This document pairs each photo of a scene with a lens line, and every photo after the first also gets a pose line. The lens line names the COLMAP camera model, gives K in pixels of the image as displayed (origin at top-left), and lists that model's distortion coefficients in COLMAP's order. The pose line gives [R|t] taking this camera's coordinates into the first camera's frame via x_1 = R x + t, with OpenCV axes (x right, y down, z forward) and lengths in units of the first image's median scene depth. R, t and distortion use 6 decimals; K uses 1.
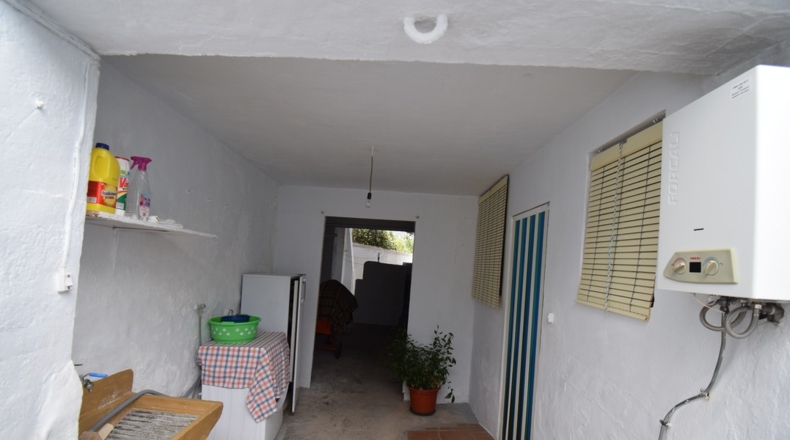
lens RADIAL K [[341.4, 0, 395.9], [0, 341.4, 258.6], [0, 0, 1]] dist [0.001553, -0.023614]
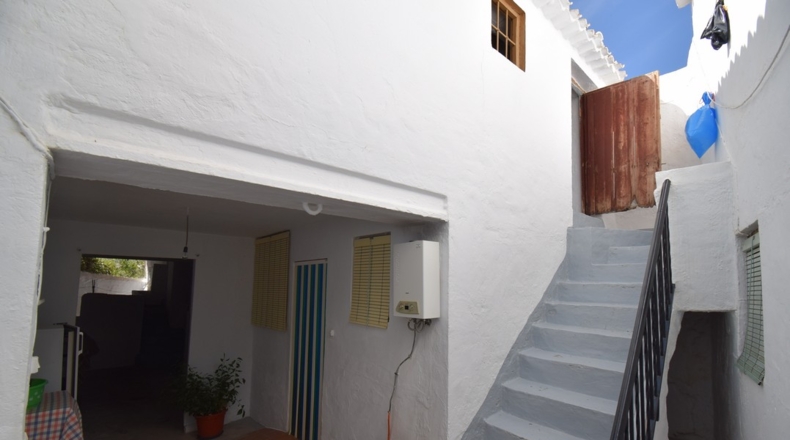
lens RADIAL K [[348.7, 0, 390.6], [0, 348.7, 263.7], [0, 0, 1]] dist [0.017322, -0.022671]
pose [[0.735731, -0.012240, 0.677163, -0.381096], [0.029220, 0.999479, -0.013681, -0.102515], [-0.676643, 0.029852, 0.735706, -0.341253]]
